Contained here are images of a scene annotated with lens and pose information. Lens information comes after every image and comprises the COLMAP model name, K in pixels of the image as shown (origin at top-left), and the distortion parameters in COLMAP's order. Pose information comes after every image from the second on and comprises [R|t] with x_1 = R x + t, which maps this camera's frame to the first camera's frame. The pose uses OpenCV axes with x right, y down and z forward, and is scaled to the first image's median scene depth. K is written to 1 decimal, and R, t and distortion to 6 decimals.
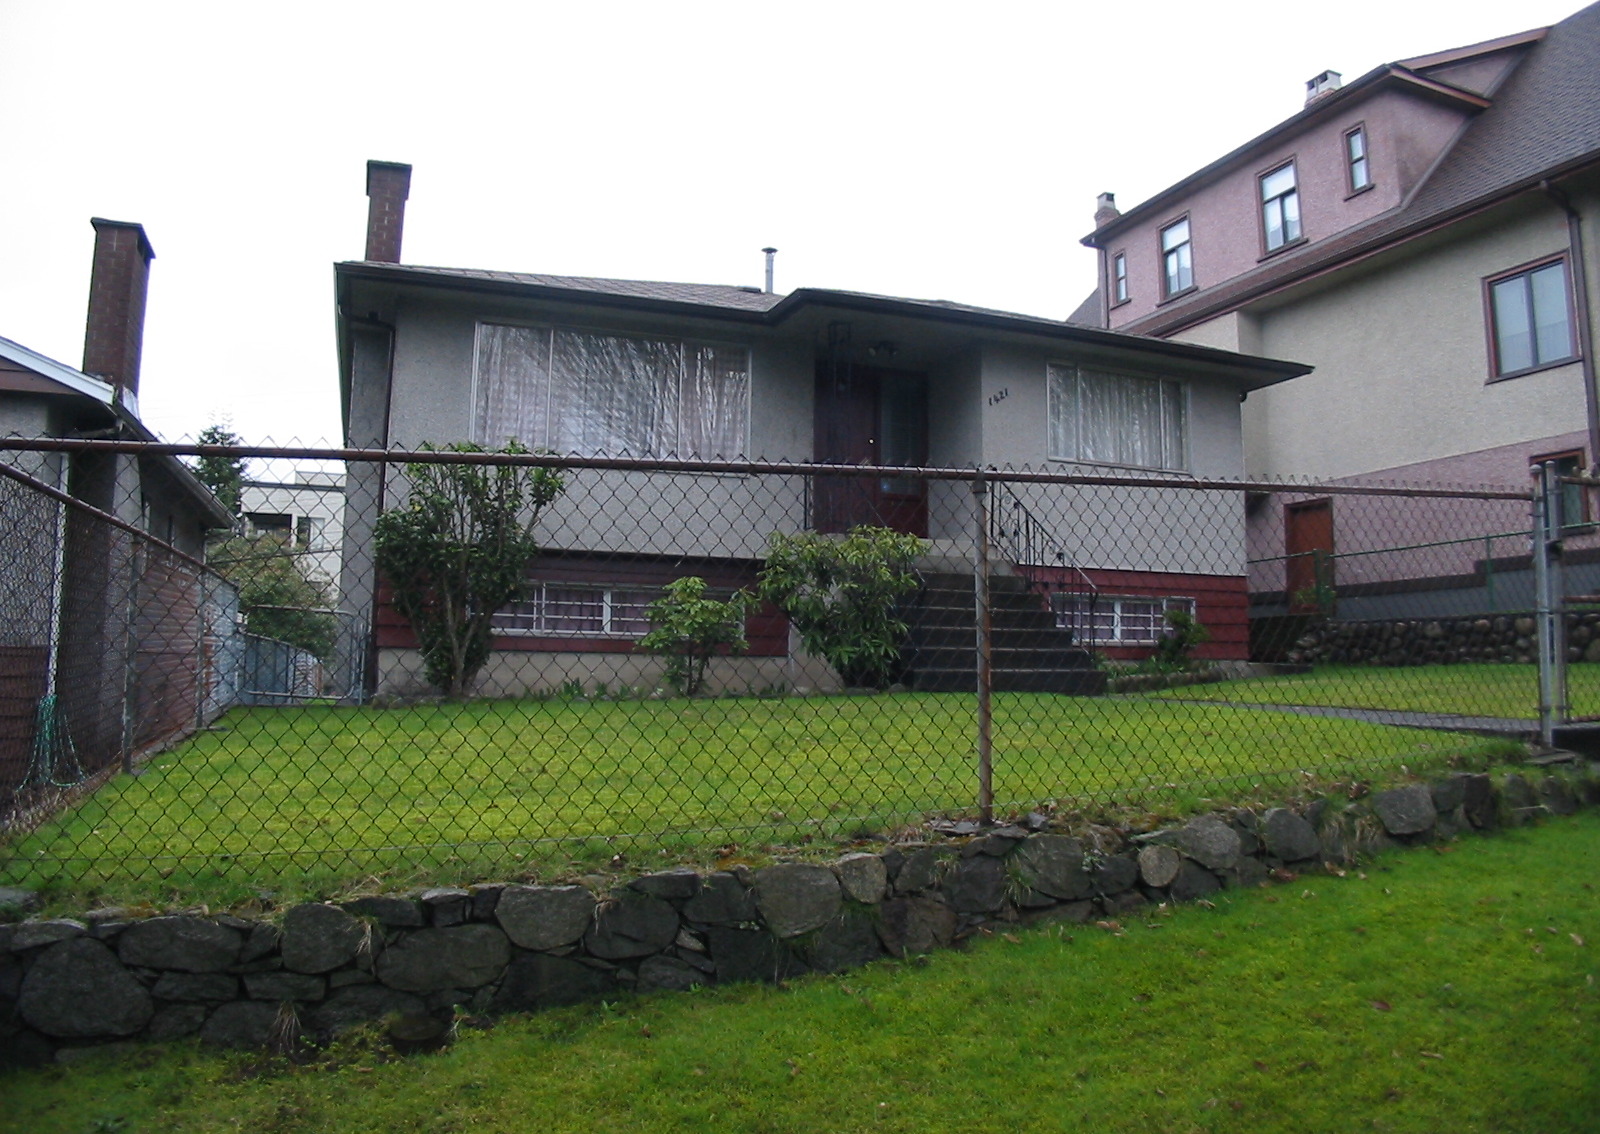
lens RADIAL K [[1154.7, 0, 799.2], [0, 1154.7, 537.9], [0, 0, 1]] dist [-0.207442, 0.122811]
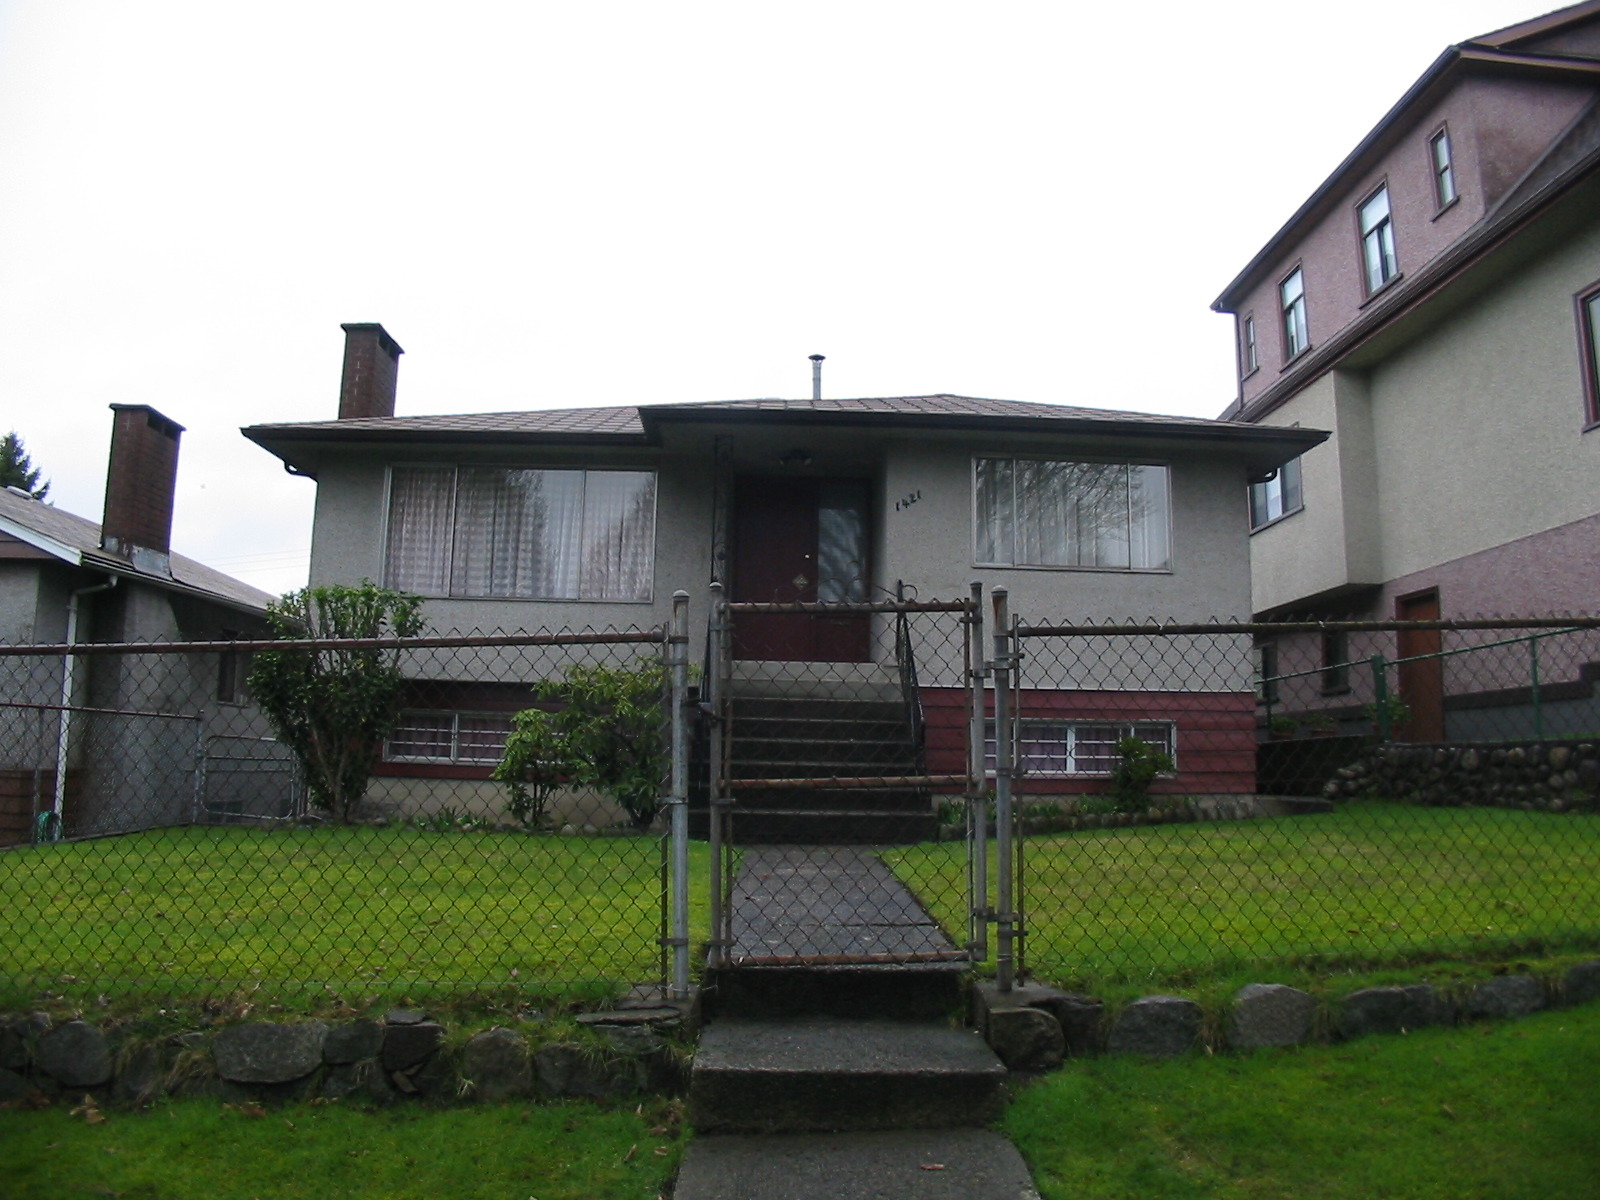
lens RADIAL K [[1148.0, 0, 800.0], [0, 1148.0, 600.0], [0, 0, 1]] dist [-0.195725, 0.099848]
pose [[0.943563, -0.042252, -0.328486, 0.354064], [0.030374, 0.998689, -0.041209, -0.009881], [0.329797, 0.028906, 0.943609, 0.114891]]
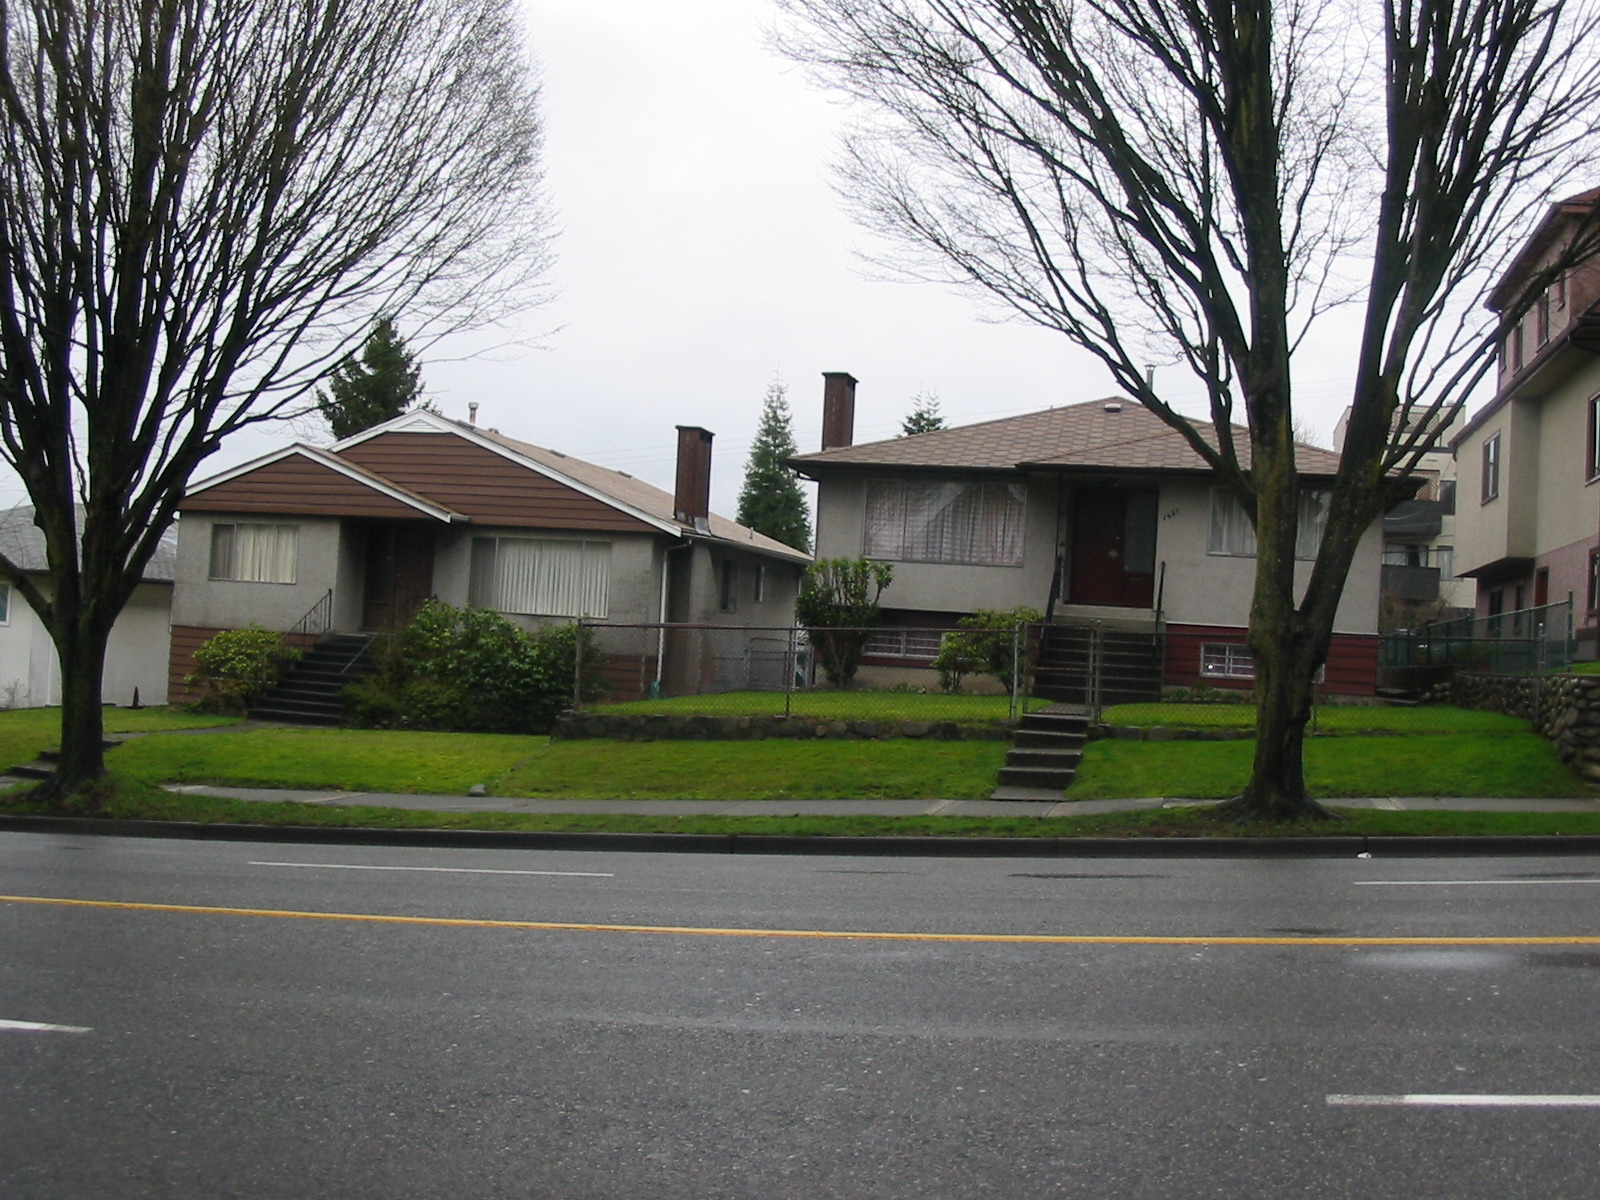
lens RADIAL K [[1538.1, 0, 800.0], [0, 1538.1, 600.0], [0, 0, 1]] dist [-0.180050, -0.006954]
pose [[0.809880, 0.020966, -0.586221, 0.885628], [0.015482, 0.998249, 0.057090, -0.121572], [0.586392, -0.055312, 0.808137, -0.864034]]
